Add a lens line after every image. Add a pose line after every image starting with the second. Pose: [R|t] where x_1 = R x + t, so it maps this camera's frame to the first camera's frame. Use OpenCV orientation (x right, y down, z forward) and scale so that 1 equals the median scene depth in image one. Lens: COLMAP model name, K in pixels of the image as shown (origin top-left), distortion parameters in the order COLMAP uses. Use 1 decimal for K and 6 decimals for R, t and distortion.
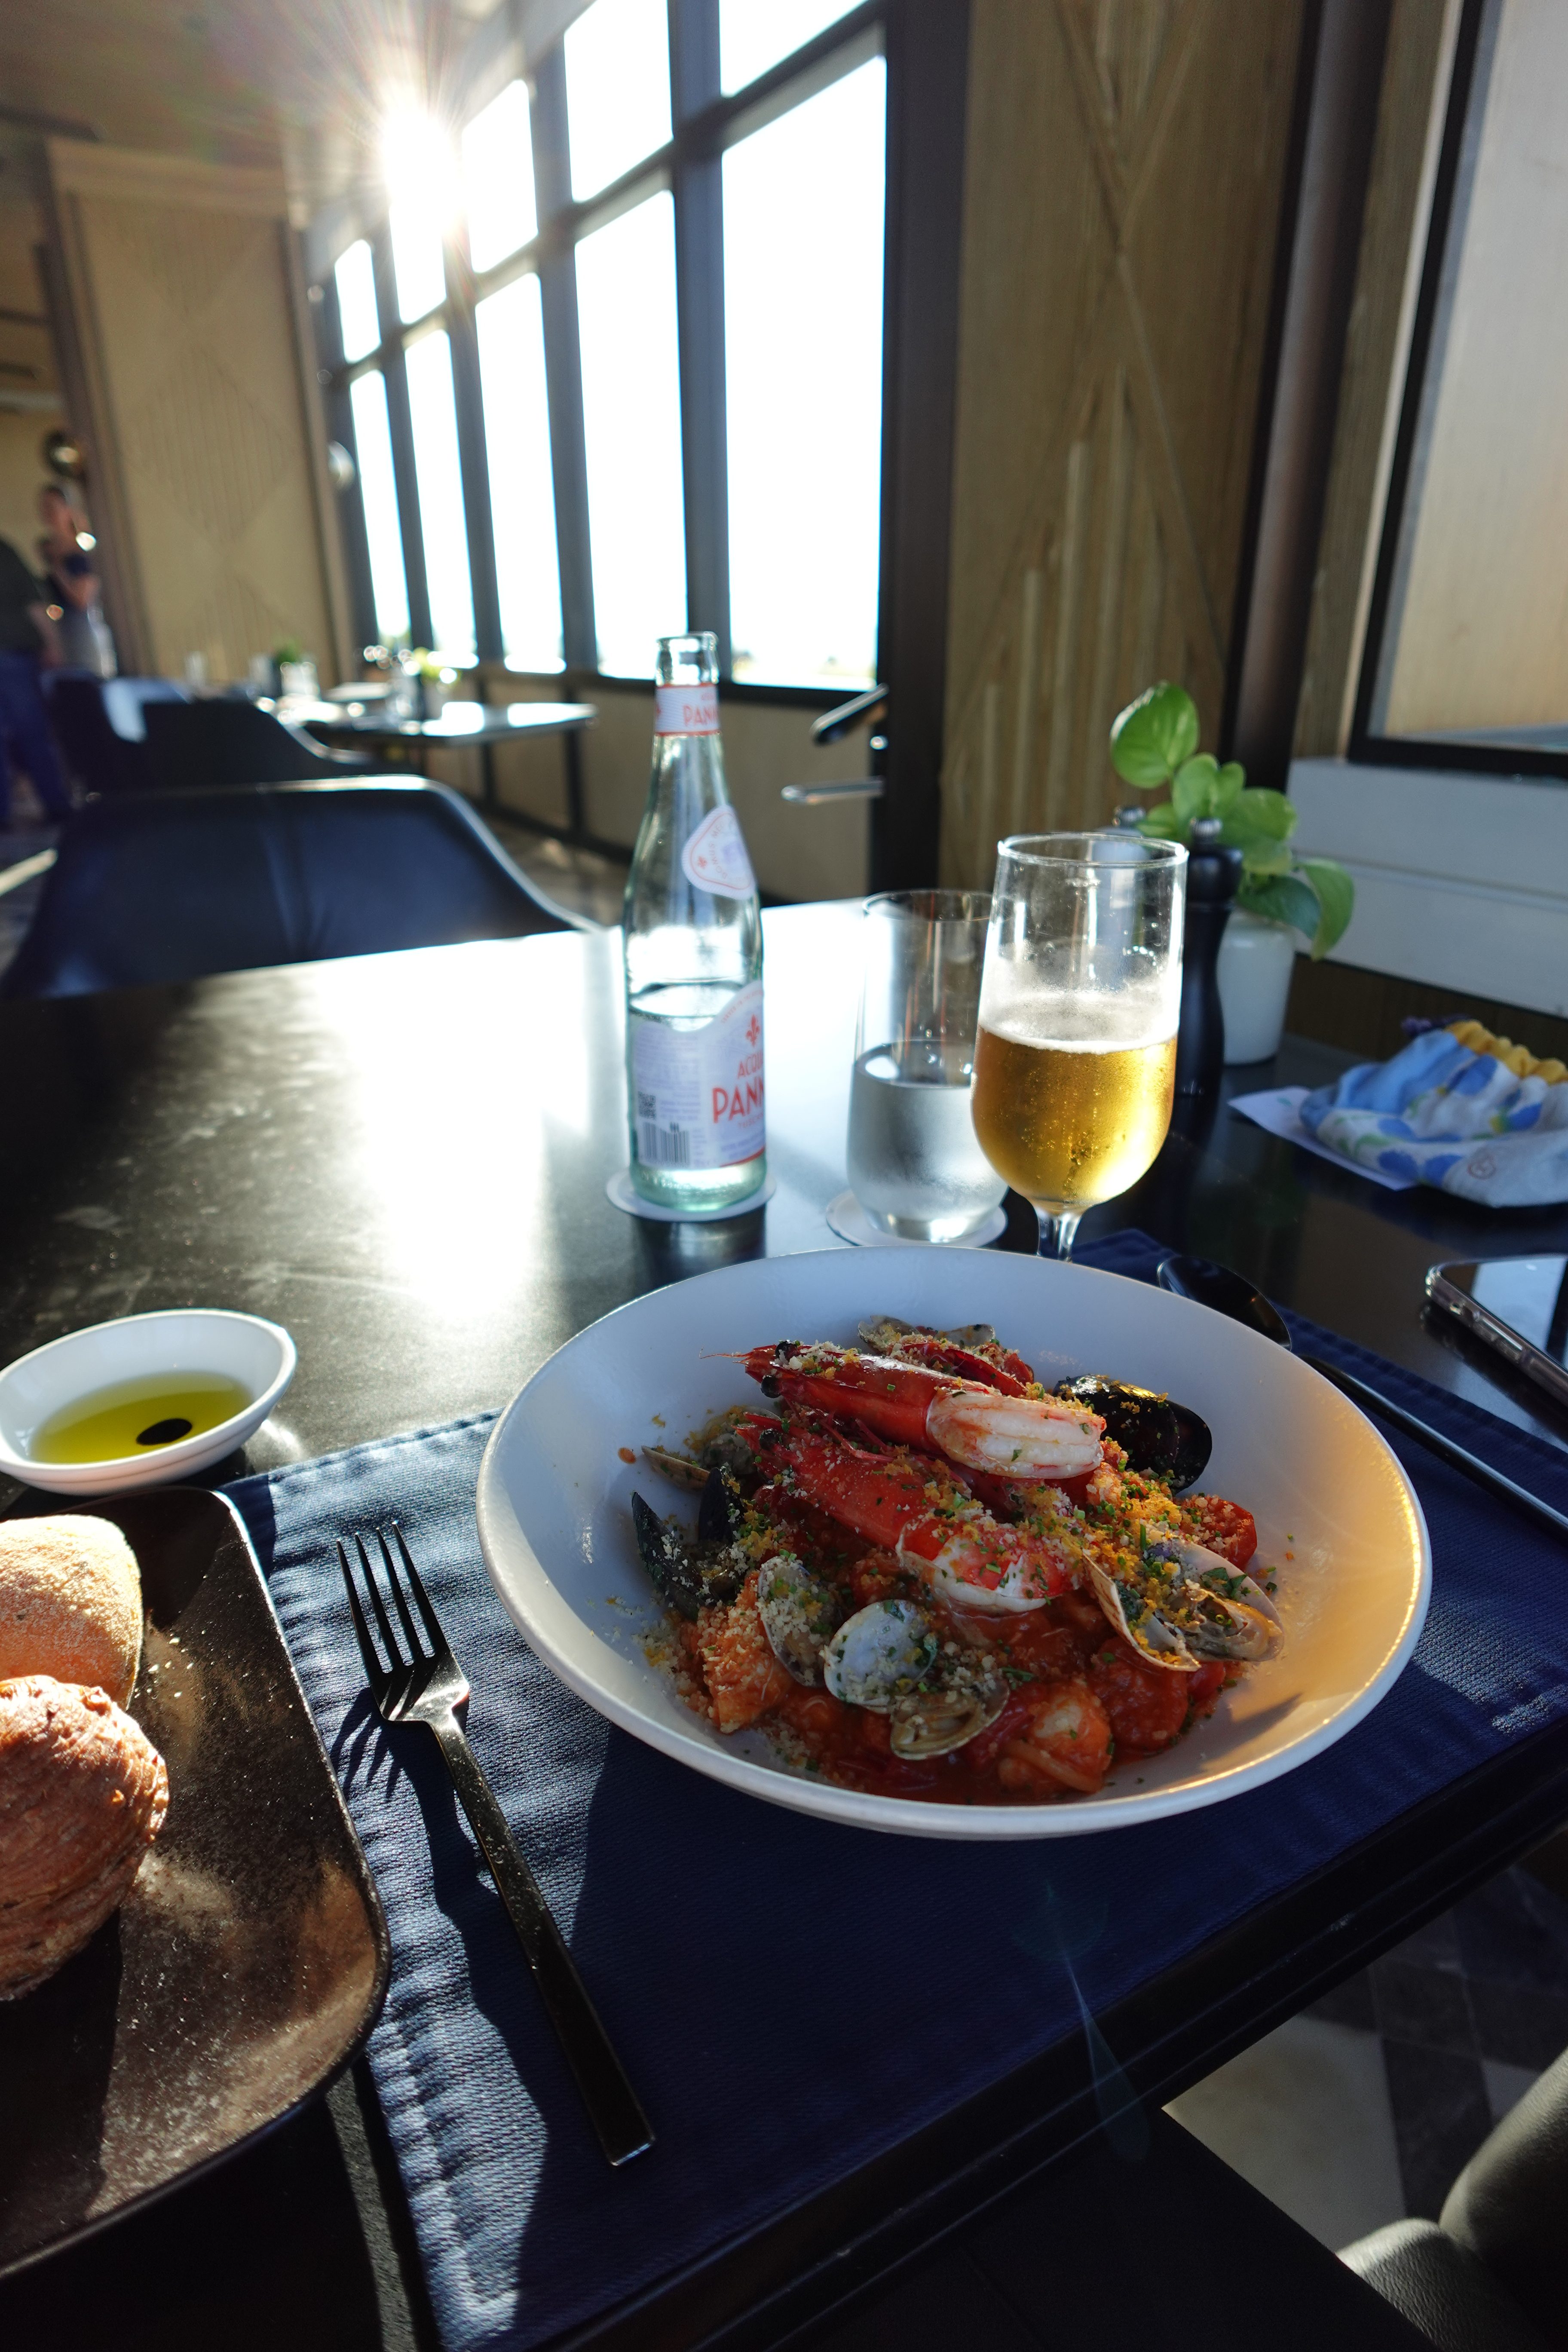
lens RADIAL K [[1329.0, 0, 784.0], [0, 1329.0, 1176.0], [0, 0, 1]] dist [0.000608, 0.001157]
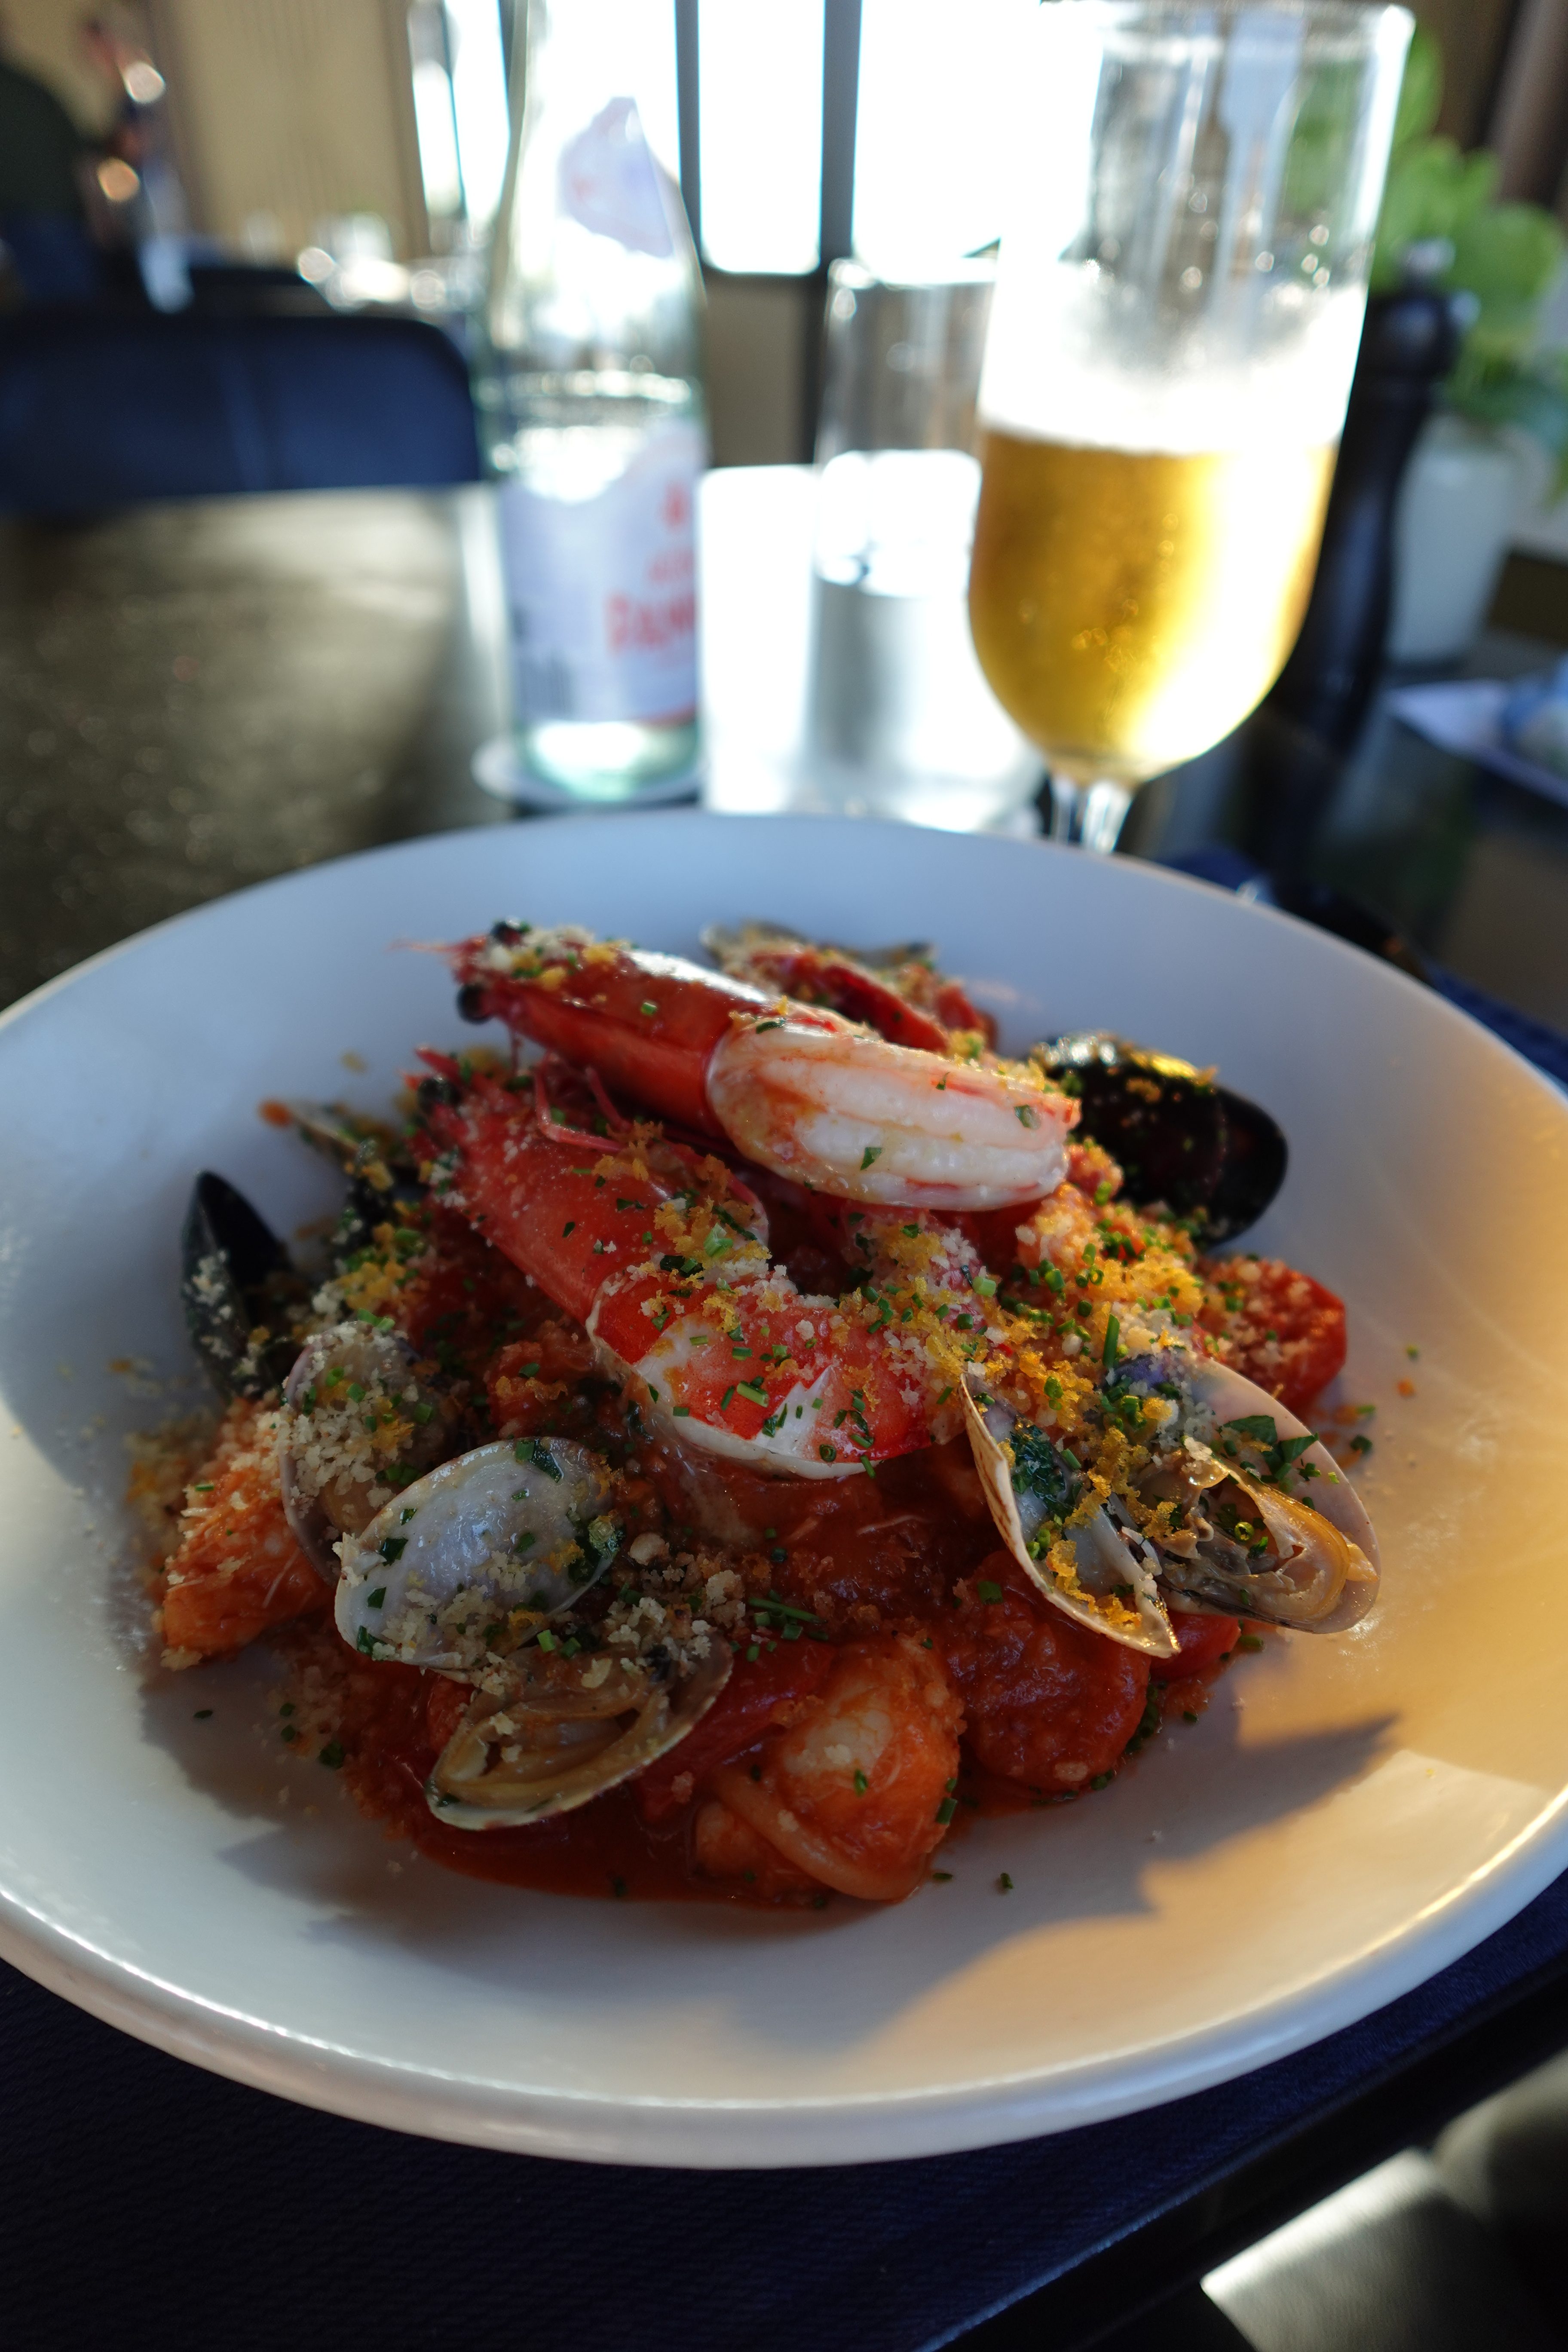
lens RADIAL K [[1329.0, 0, 784.0], [0, 1329.0, 1176.0], [0, 0, 1]] dist [0.000608, 0.001157]
pose [[0.995221, 0.074948, -0.062590, 0.179228], [-0.058899, 0.972017, 0.227405, 0.110665], [0.077882, -0.222632, 0.971787, 0.537741]]
